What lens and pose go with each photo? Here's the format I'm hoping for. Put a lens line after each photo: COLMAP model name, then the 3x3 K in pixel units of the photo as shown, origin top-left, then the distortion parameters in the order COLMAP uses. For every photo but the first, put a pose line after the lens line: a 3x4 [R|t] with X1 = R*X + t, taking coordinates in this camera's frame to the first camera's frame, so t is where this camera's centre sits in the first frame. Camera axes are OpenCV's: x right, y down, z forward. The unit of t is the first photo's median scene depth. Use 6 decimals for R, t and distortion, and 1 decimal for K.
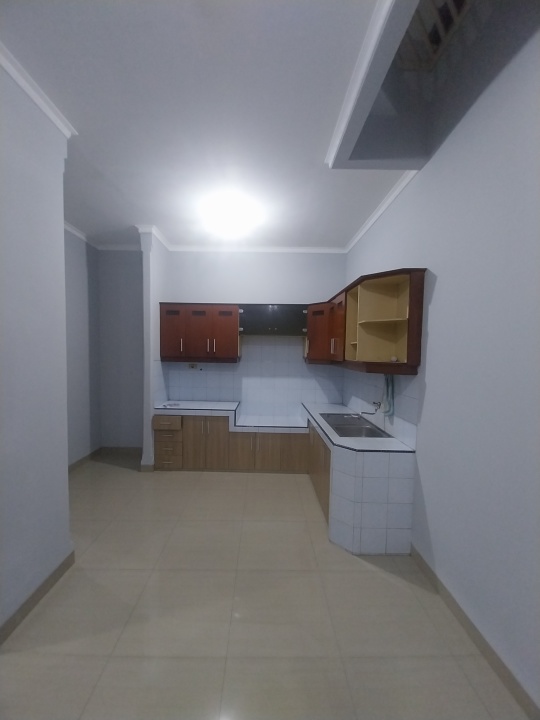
lens RADIAL K [[290.2, 0, 271.7], [0, 290.2, 359.2], [0, 0, 1]] dist [0.001836, 0.000061]
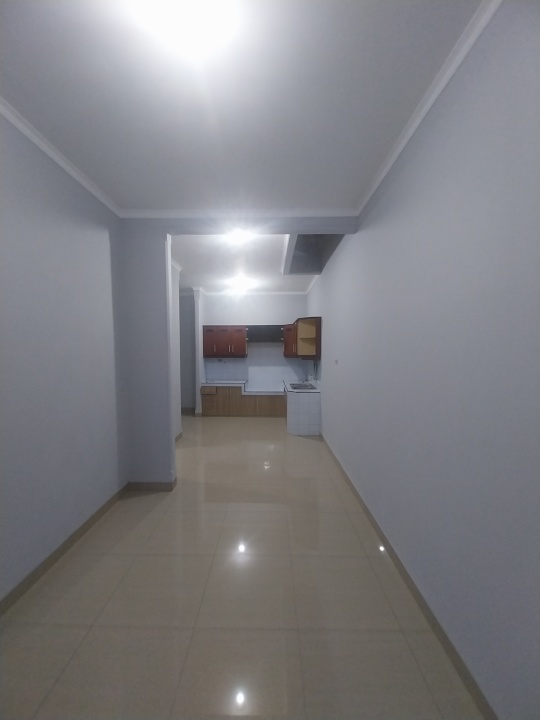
lens RADIAL K [[290.2, 0, 267.8], [0, 290.2, 360.8], [0, 0, 1]] dist [0.001836, 0.000061]
pose [[0.998847, -0.016539, -0.045059, 0.104704], [0.016879, 0.999832, 0.007171, 0.021601], [0.044932, -0.007923, 0.998959, -0.829278]]
